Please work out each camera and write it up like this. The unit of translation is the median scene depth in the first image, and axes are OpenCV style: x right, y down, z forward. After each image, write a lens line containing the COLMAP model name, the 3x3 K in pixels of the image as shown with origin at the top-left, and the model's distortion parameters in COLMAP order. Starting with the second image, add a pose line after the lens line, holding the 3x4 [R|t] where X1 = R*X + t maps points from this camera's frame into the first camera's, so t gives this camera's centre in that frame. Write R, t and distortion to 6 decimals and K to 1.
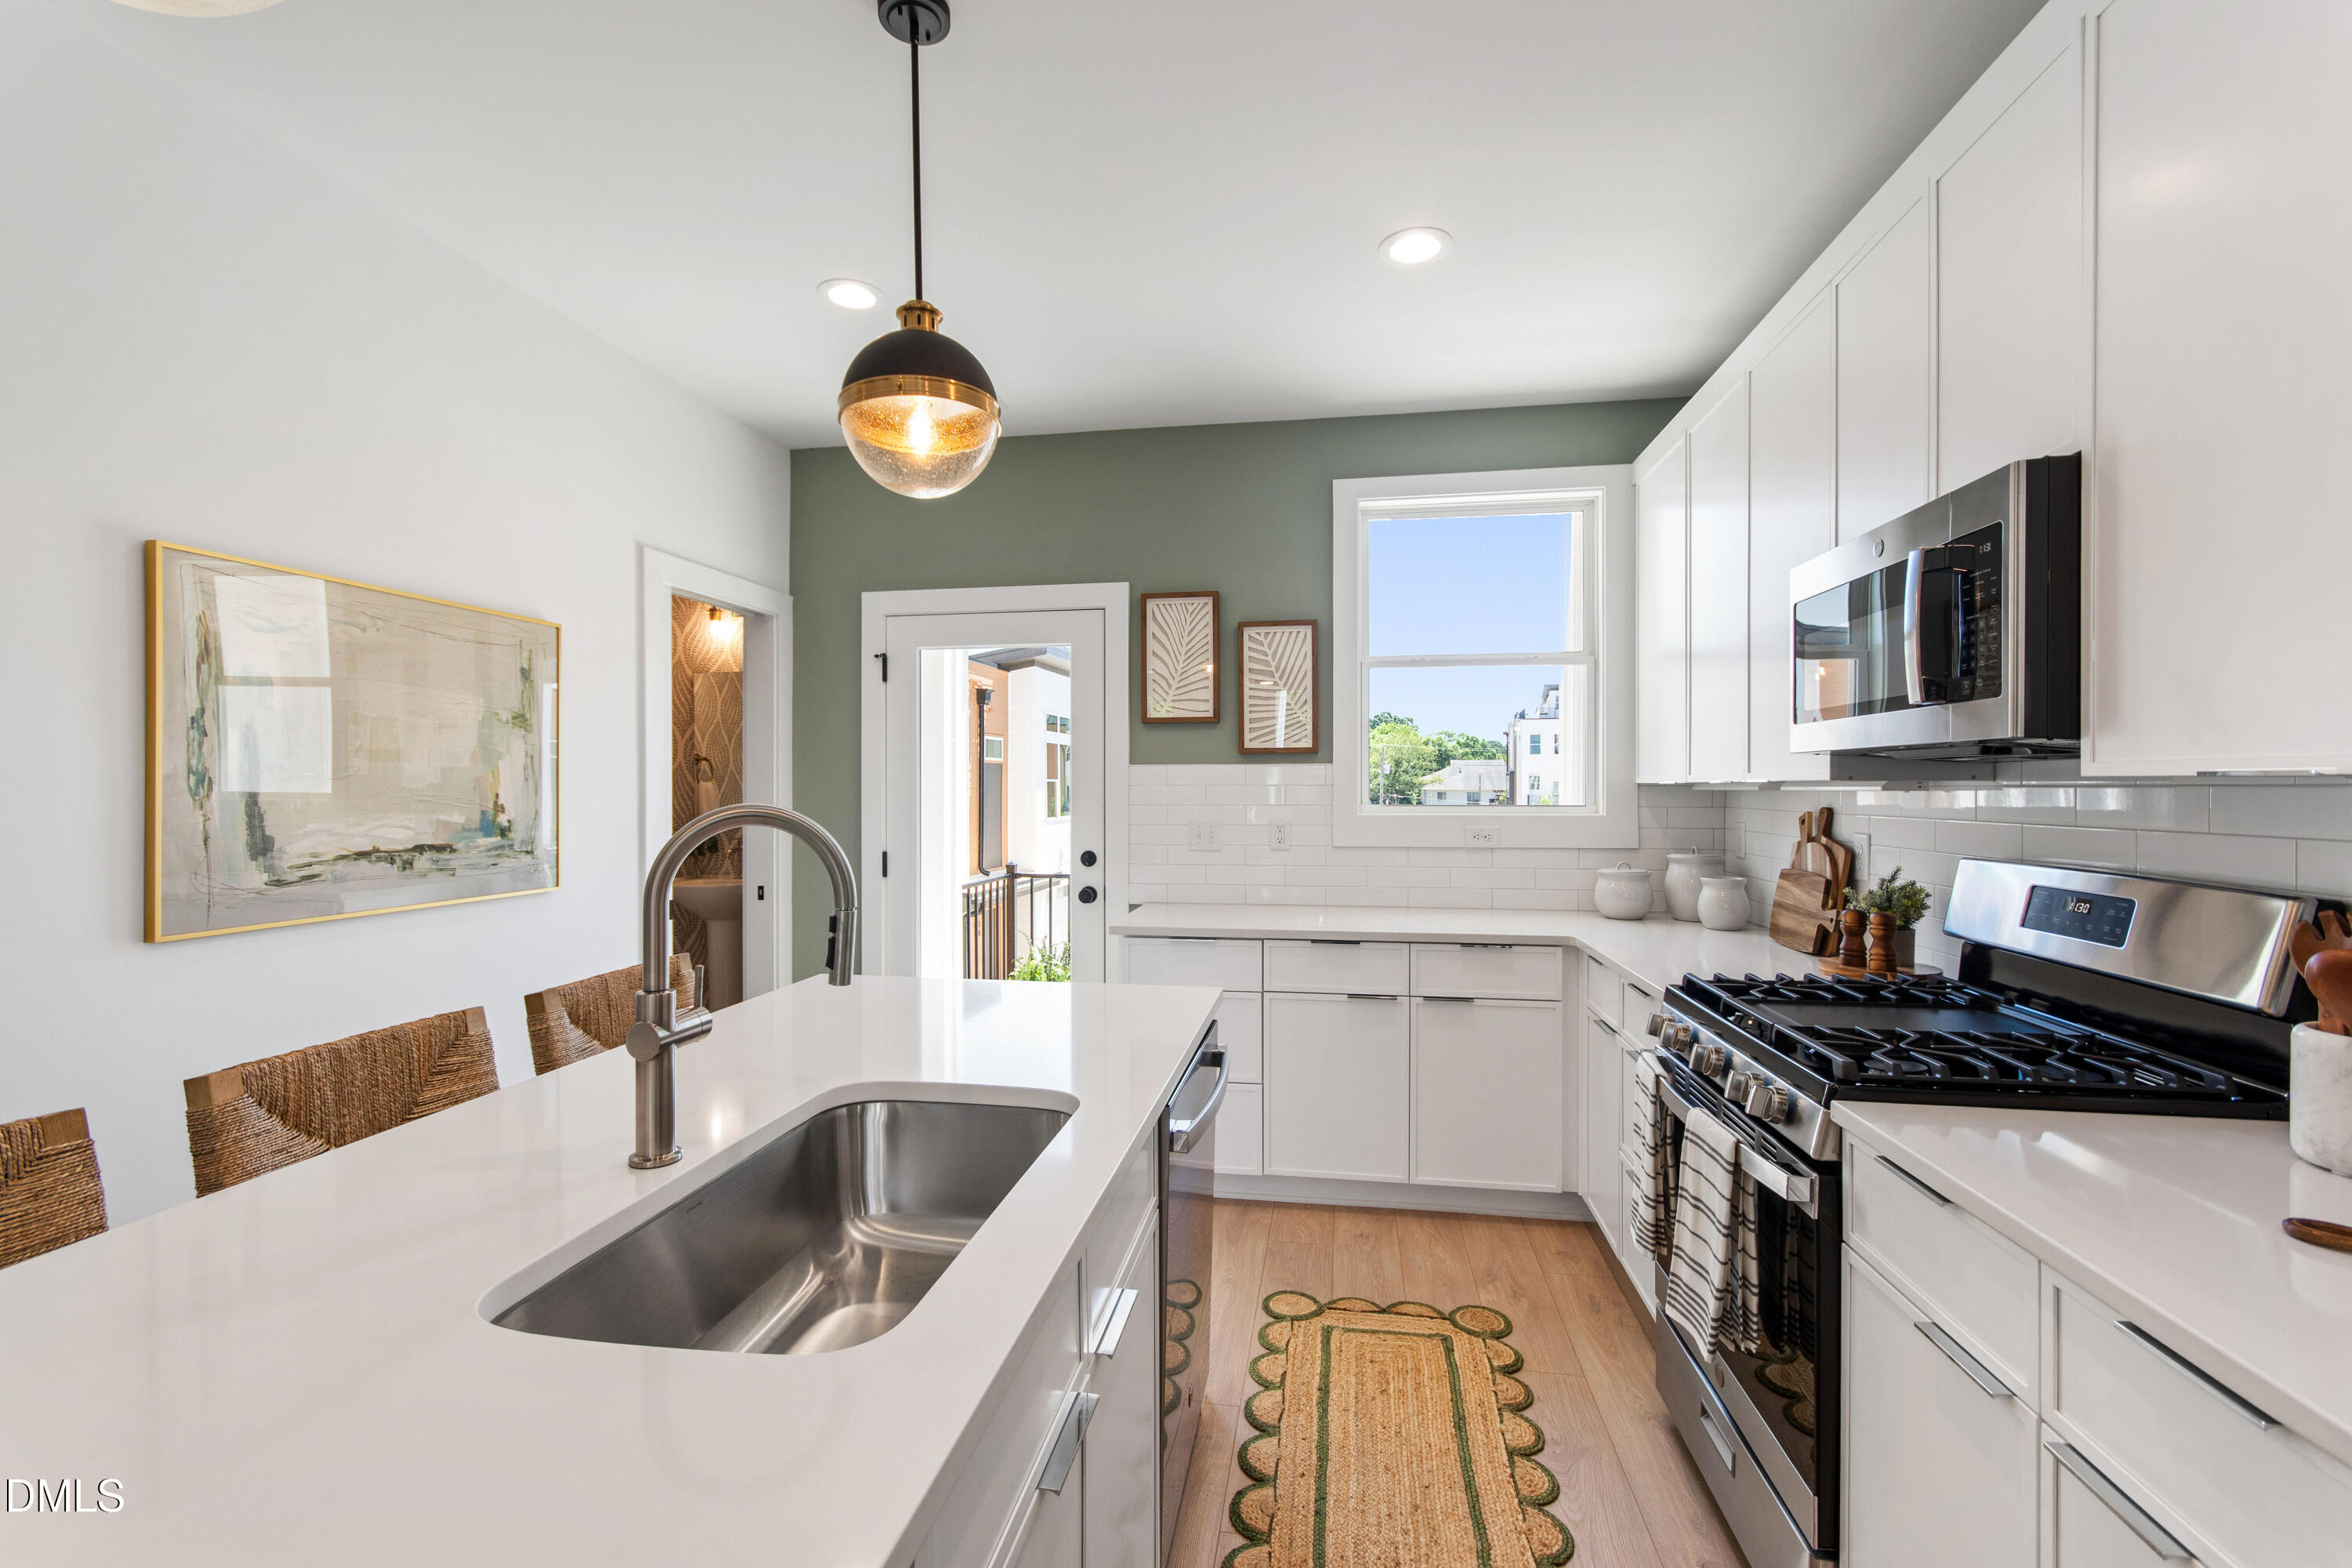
lens RADIAL K [[1032.0, 0, 1169.6], [0, 1032.0, 790.5], [0, 0, 1]] dist [0.001390, 0.000033]
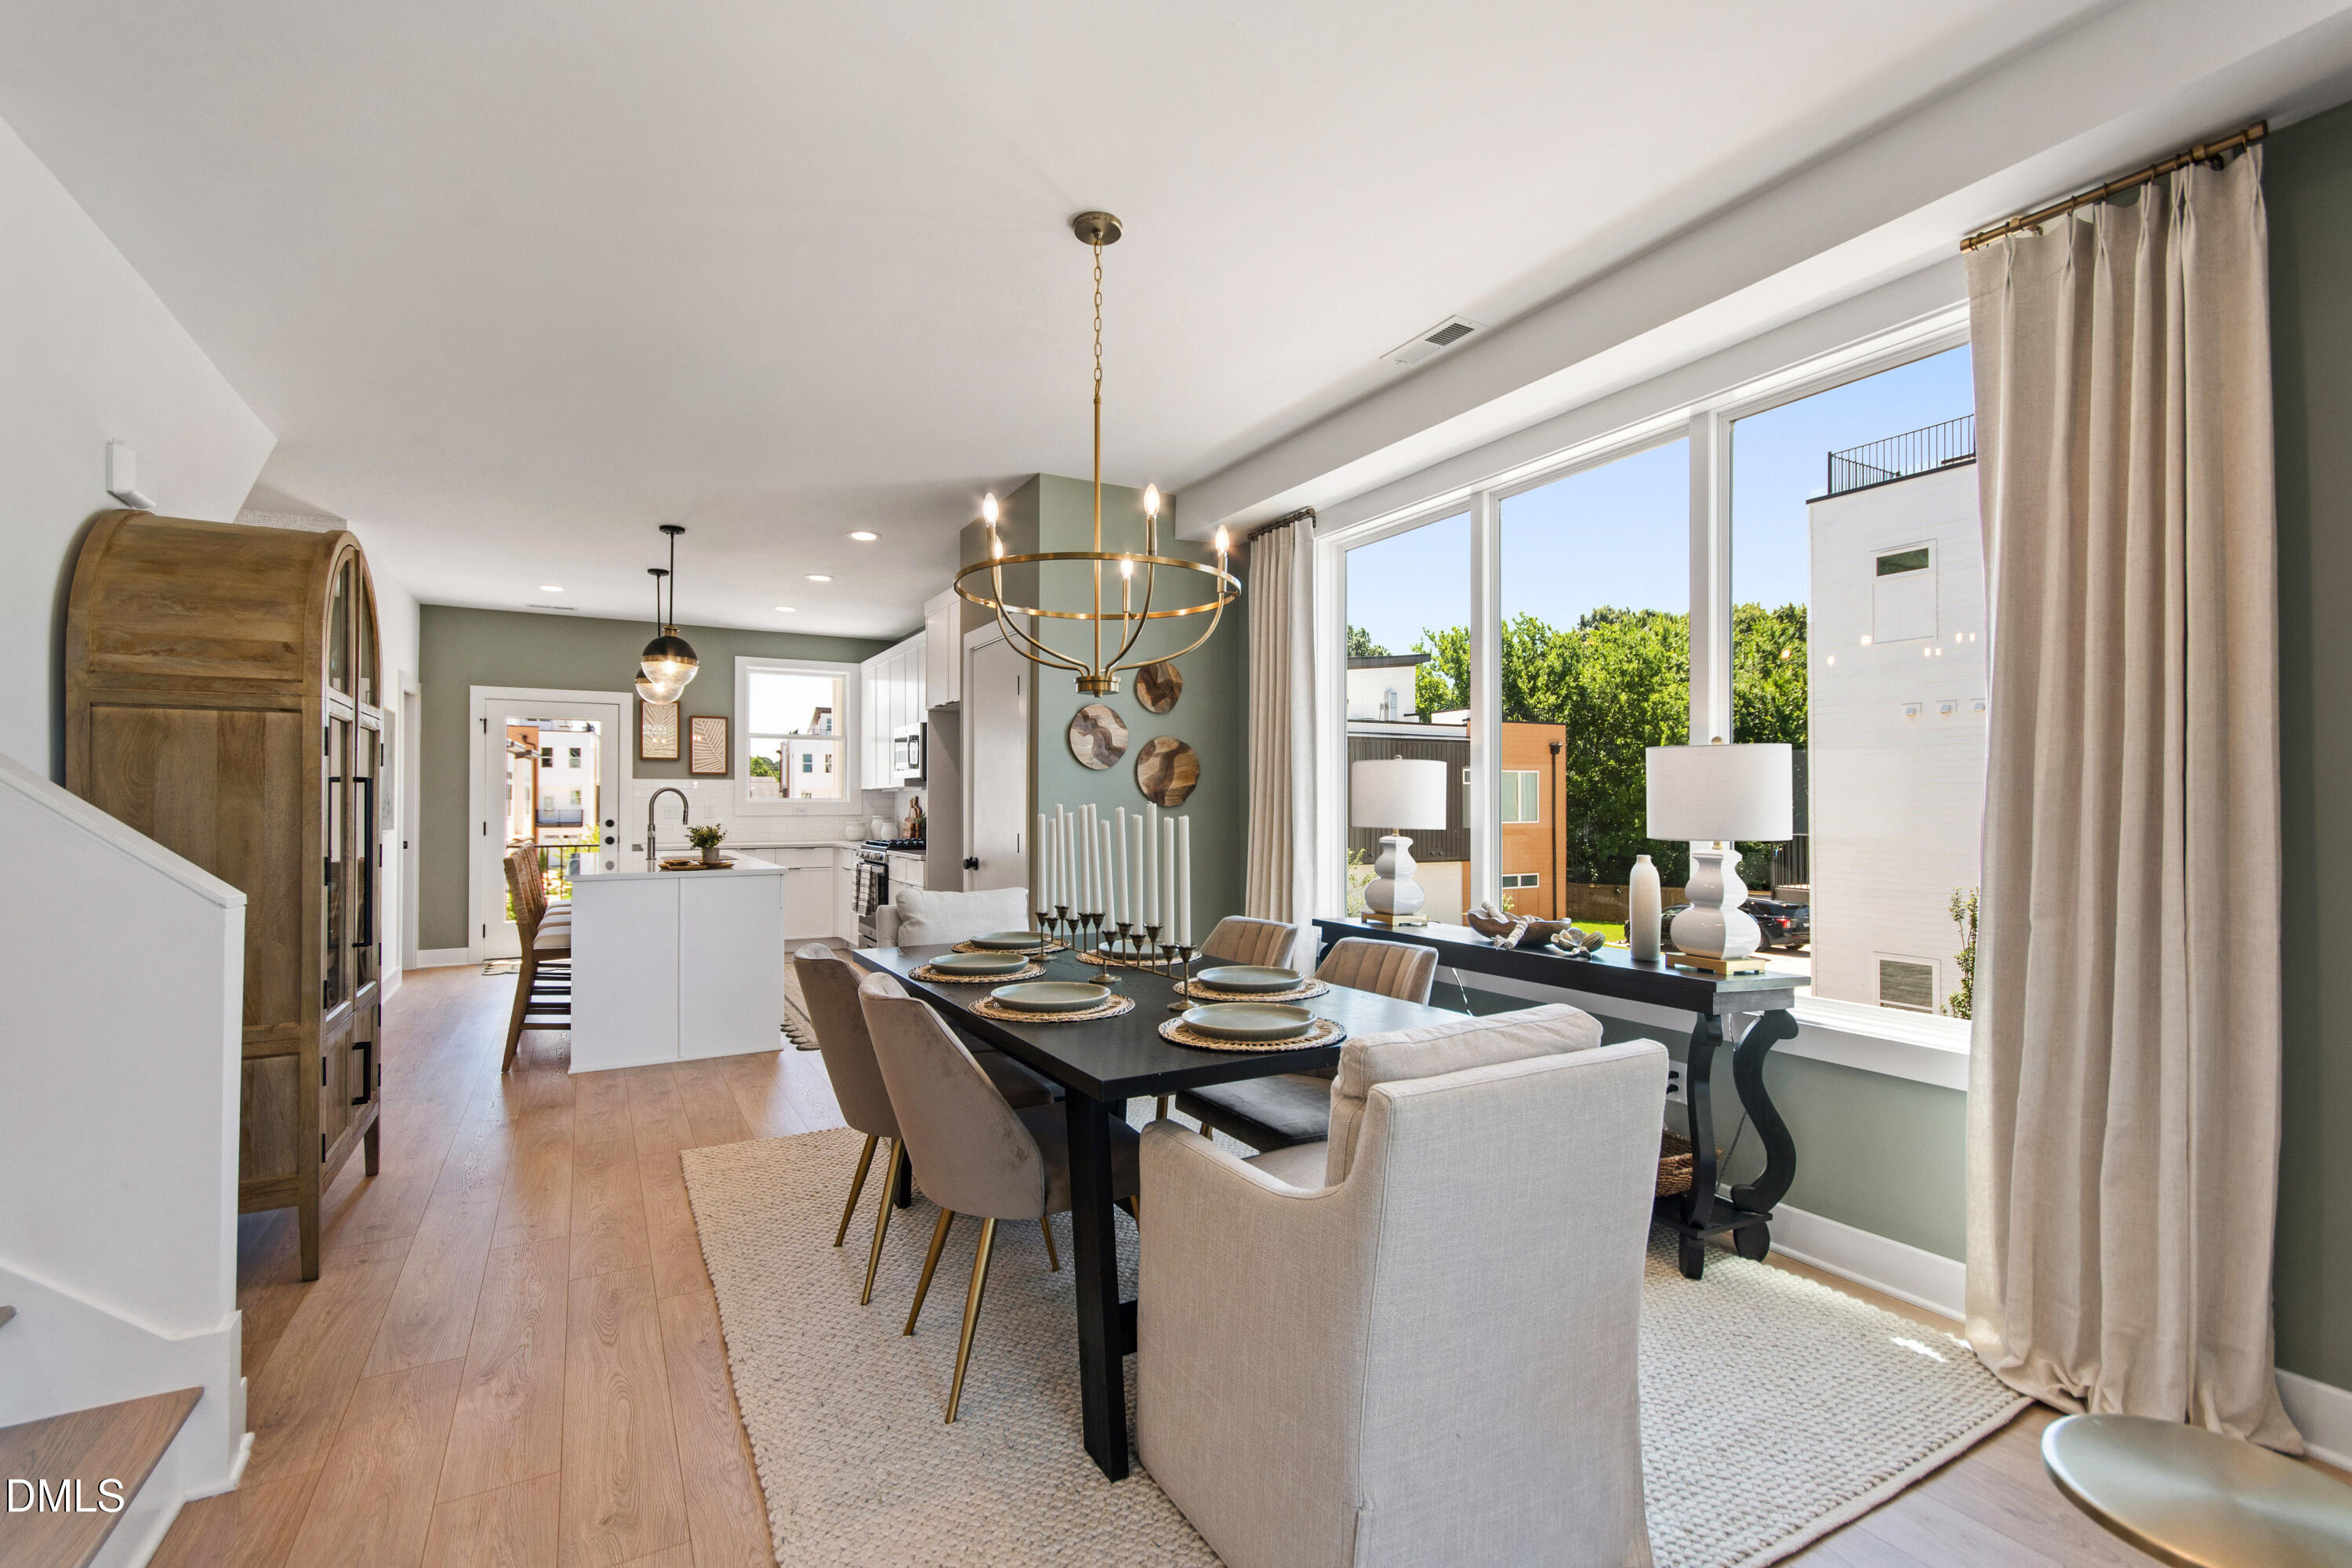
lens RADIAL K [[1032.0, 0, 1169.6], [0, 1032.0, 790.5], [0, 0, 1]] dist [0.001390, 0.000033]
pose [[0.778343, 0.007840, 0.627790, -0.520789], [0.003006, 0.999864, -0.016213, 0.037854], [-0.627832, 0.014507, 0.778214, -1.368697]]
